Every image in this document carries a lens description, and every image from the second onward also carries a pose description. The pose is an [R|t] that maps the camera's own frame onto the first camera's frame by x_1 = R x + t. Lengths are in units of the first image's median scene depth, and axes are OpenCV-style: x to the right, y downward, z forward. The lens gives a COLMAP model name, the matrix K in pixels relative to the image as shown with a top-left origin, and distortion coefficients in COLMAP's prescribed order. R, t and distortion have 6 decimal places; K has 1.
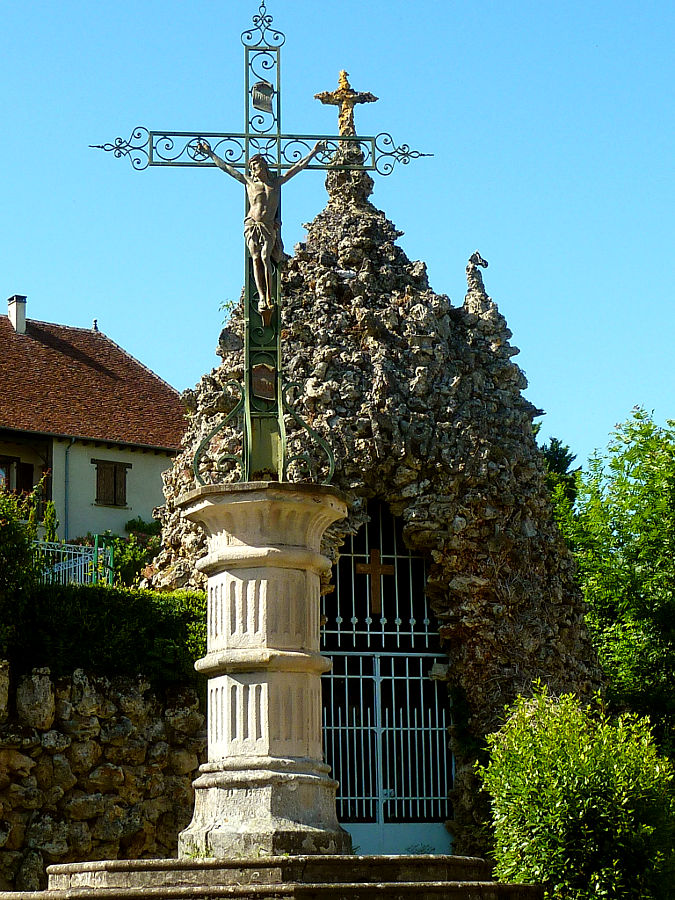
lens RADIAL K [[2096.8, 0, 337.5], [0, 2096.8, 450.0], [0, 0, 1]] dist [0.001776, 0.041554]
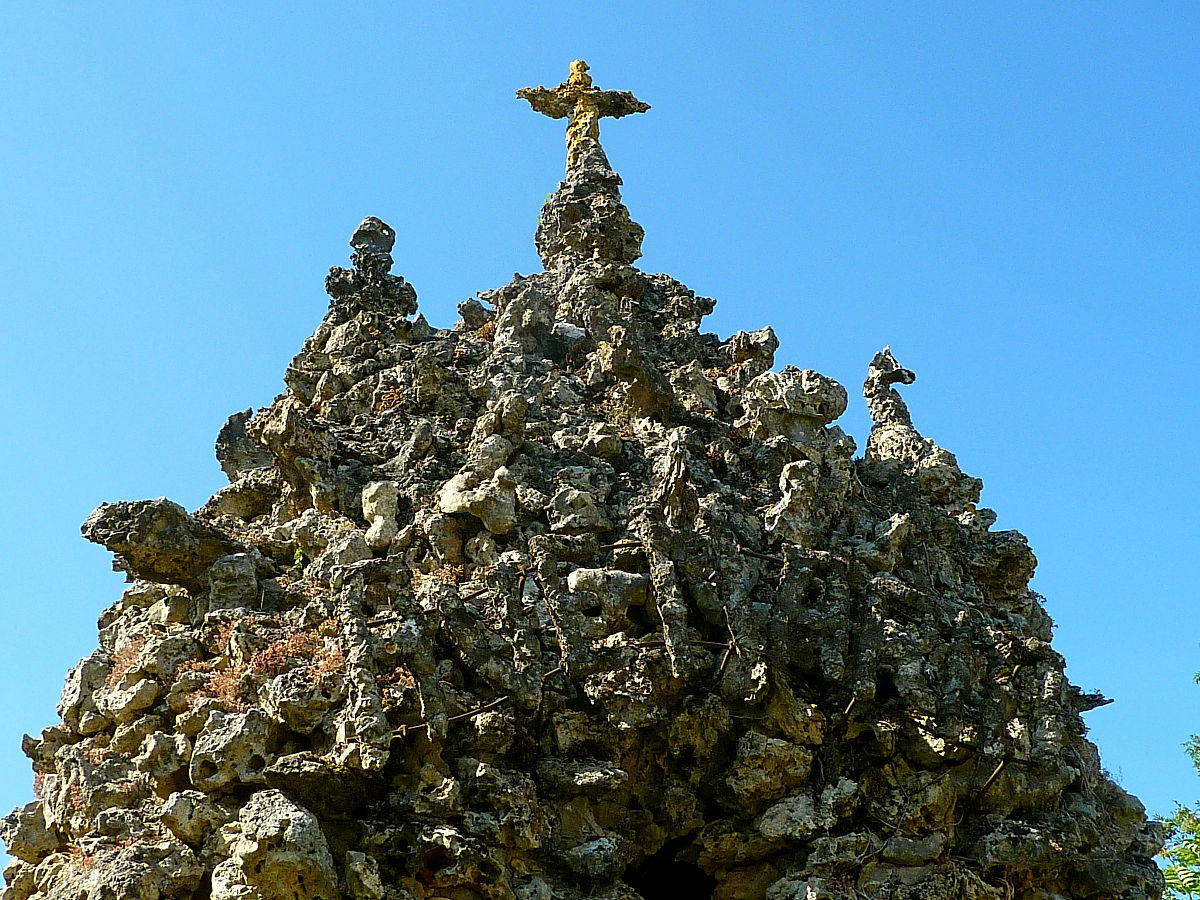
lens RADIAL K [[1670.4, 0, 600.0], [0, 1670.4, 450.0], [0, 0, 1]] dist [0.019125, 0.024273]
pose [[0.999993, 0.003553, 0.001160, 0.008740], [-0.002839, 0.923853, -0.382738, 0.058938], [-0.002431, 0.382732, 0.923856, 0.761182]]
